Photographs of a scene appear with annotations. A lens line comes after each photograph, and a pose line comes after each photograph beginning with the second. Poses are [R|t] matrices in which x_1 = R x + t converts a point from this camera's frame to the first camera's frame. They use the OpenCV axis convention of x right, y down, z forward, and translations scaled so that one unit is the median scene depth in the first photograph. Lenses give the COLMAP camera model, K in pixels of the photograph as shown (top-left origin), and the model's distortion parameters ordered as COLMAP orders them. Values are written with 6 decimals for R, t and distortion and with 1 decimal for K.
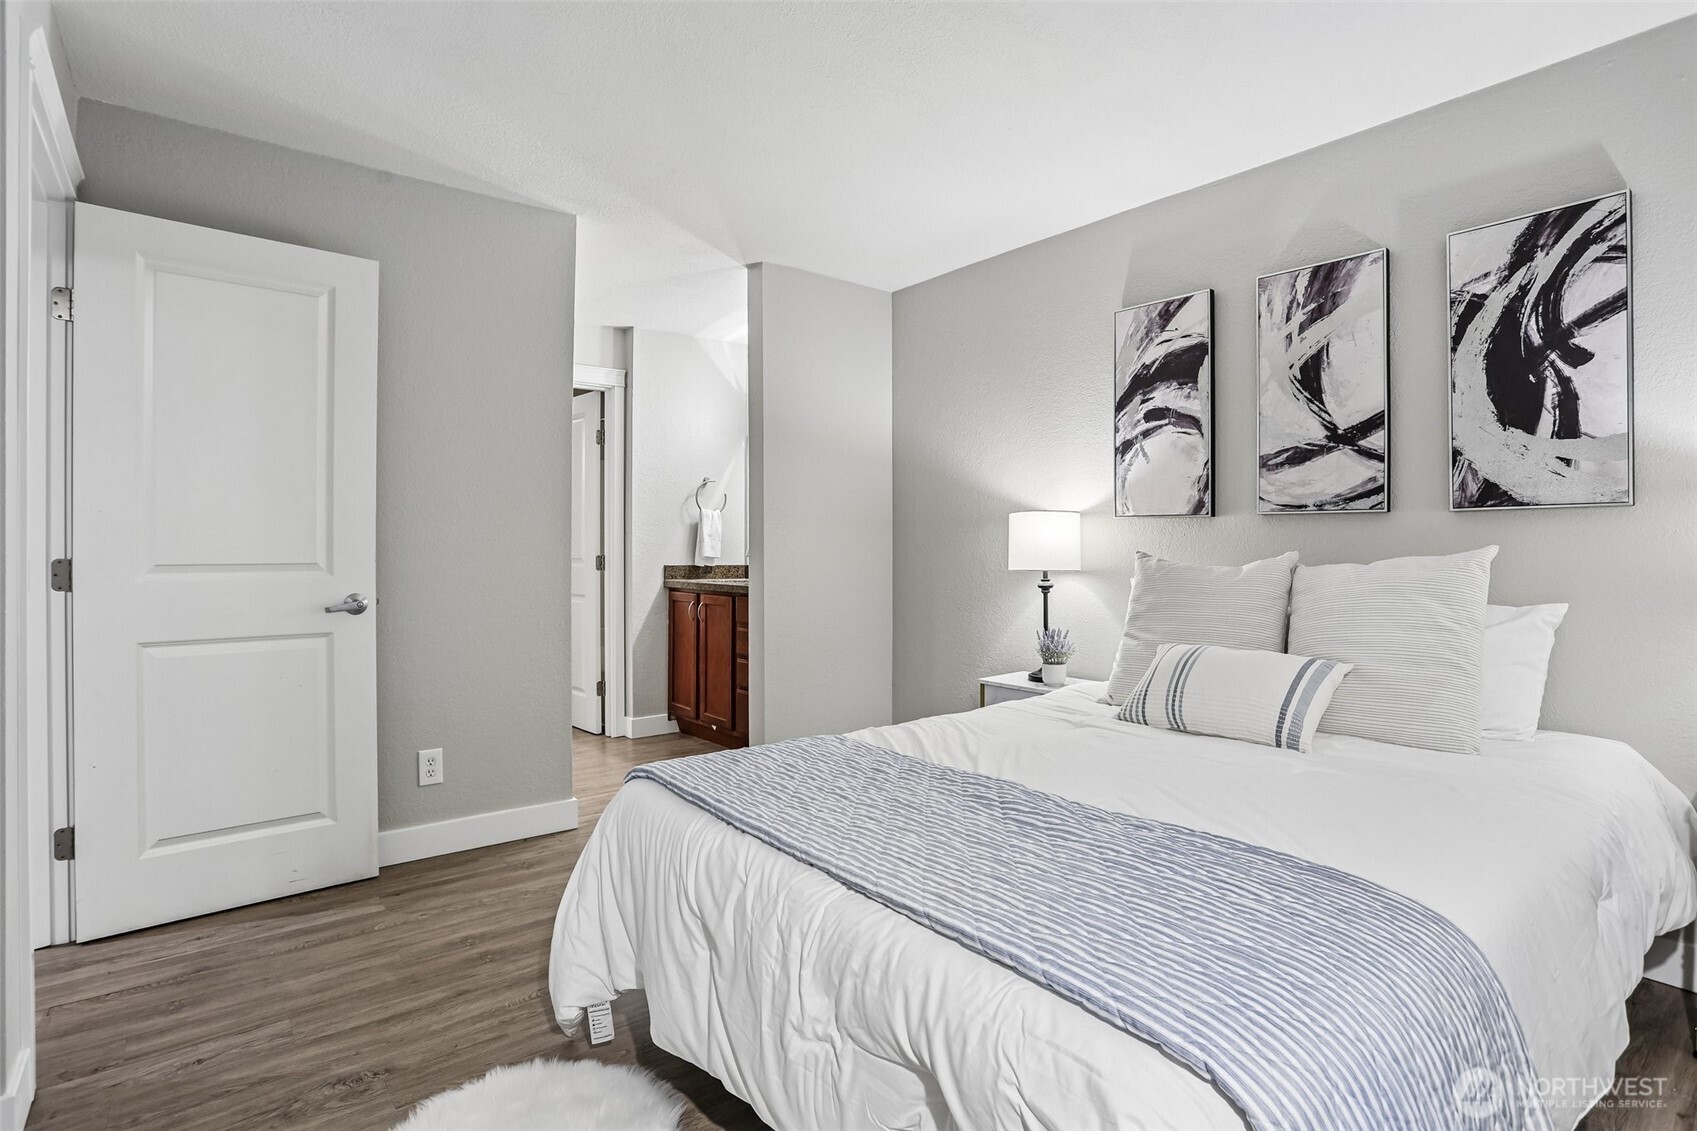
lens RADIAL K [[851.0, 0, 853.1], [0, 851.0, 551.7], [0, 0, 1]] dist [-0.059802, 0.021637]
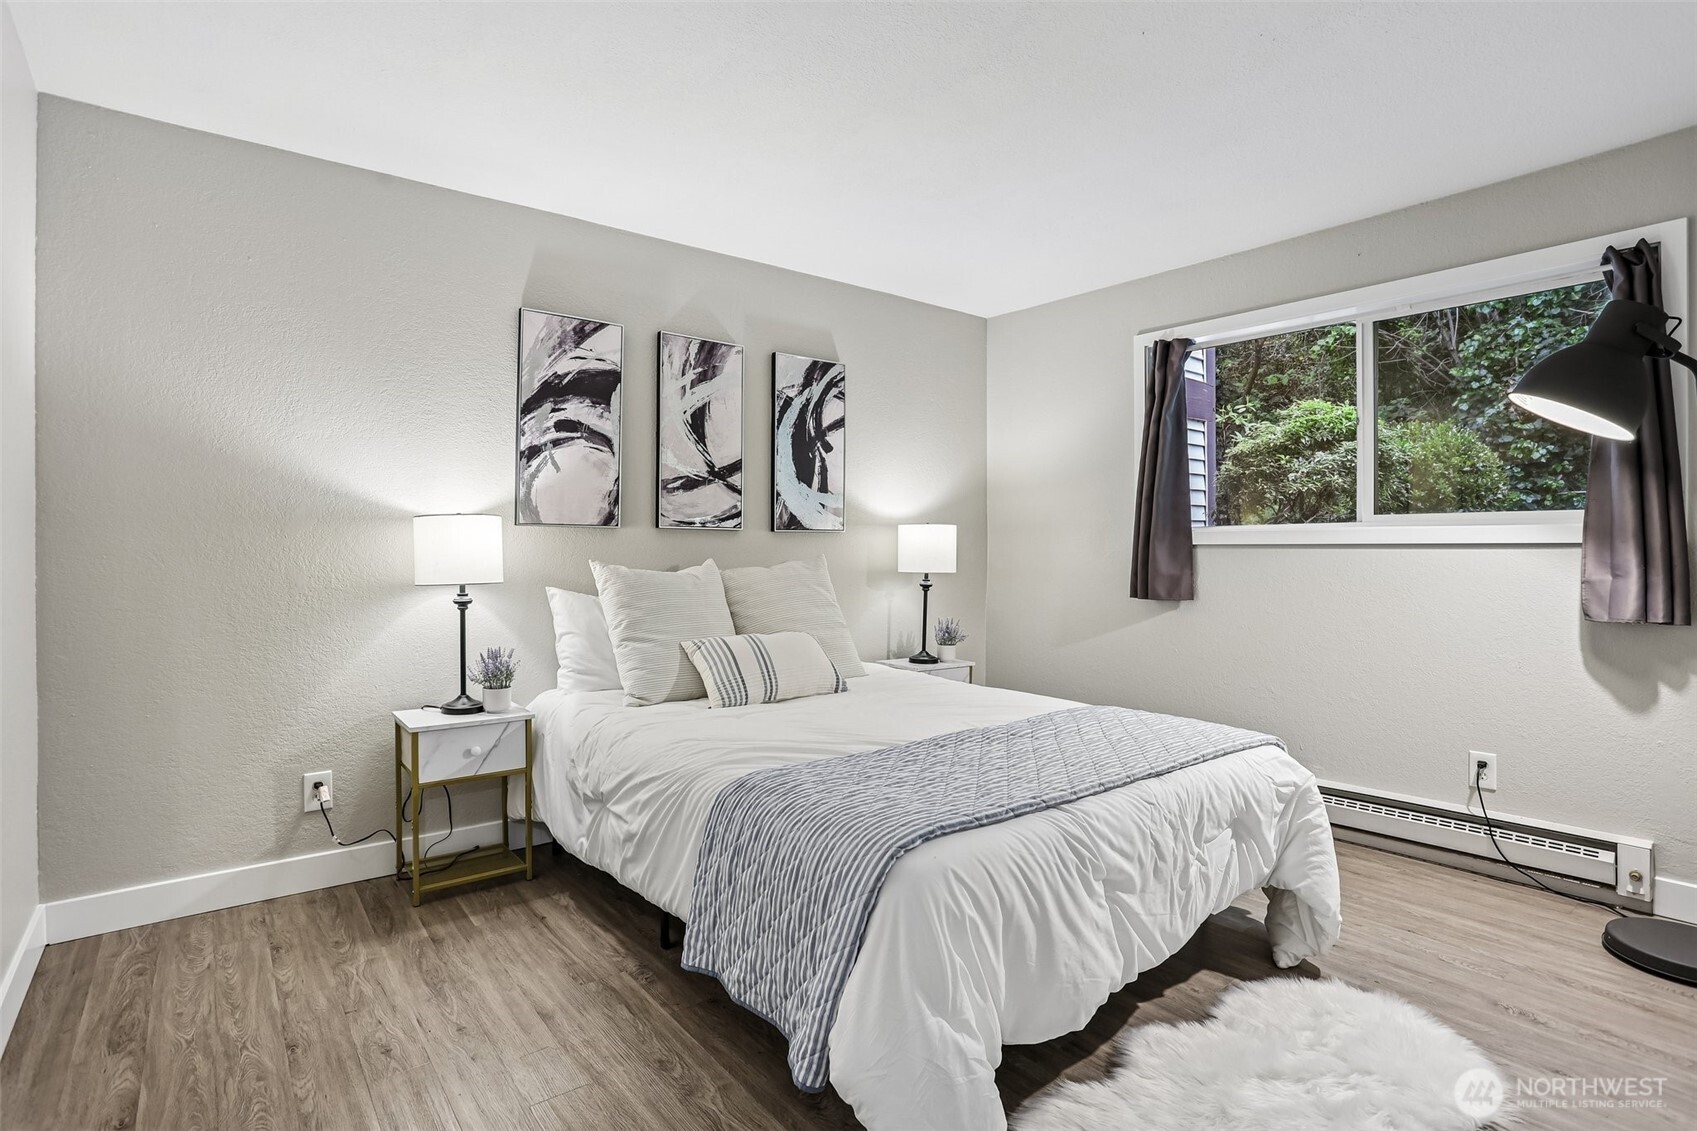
lens RADIAL K [[851.0, 0, 860.3], [0, 851.0, 558.2], [0, 0, 1]] dist [-0.059802, 0.021637]
pose [[-0.004006, -0.017531, 0.999838, -0.778178], [-0.001328, 0.999846, 0.017525, -0.023668], [-0.999991, -0.001258, -0.004029, 0.753138]]
